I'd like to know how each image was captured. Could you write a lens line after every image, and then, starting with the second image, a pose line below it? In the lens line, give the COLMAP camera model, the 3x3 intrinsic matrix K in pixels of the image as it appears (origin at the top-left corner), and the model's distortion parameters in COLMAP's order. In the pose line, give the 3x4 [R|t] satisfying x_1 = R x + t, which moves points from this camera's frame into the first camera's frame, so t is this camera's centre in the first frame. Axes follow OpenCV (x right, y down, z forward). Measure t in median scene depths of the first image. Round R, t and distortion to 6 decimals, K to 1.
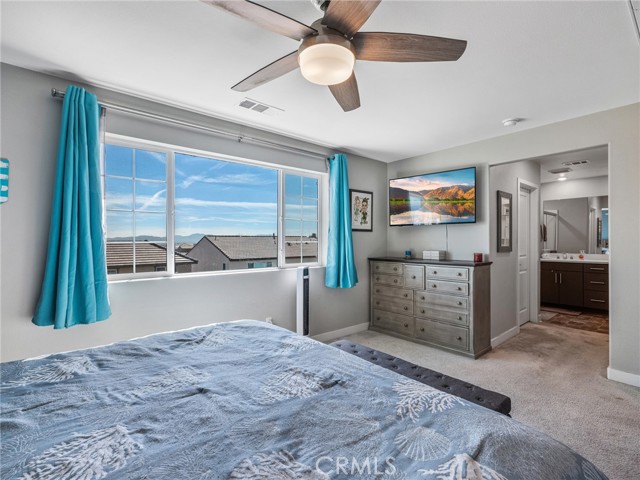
lens RADIAL K [[319.7, 0, 319.6], [0, 319.7, 240.0], [0, 0, 1]] dist [0.004247, 0.000755]
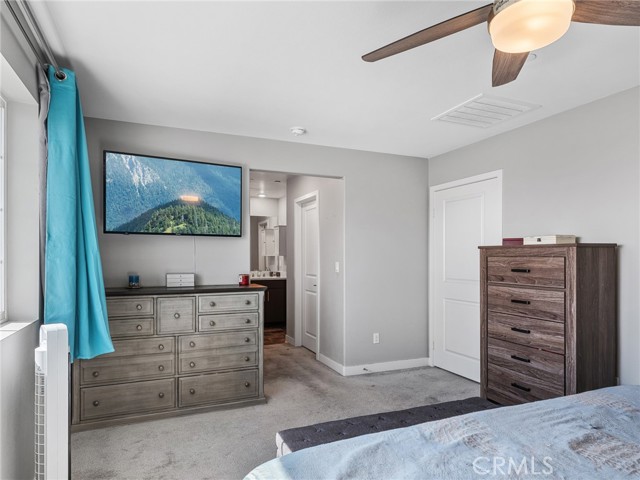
lens RADIAL K [[416.3, 0, 315.0], [0, 416.3, 258.5], [0, 0, 1]] dist [0.003400, 0.002211]
pose [[0.269594, -0.004881, 0.962962, -0.466119], [-0.005212, 0.999965, 0.006527, -0.007570], [-0.962960, -0.006779, 0.269559, 0.535890]]
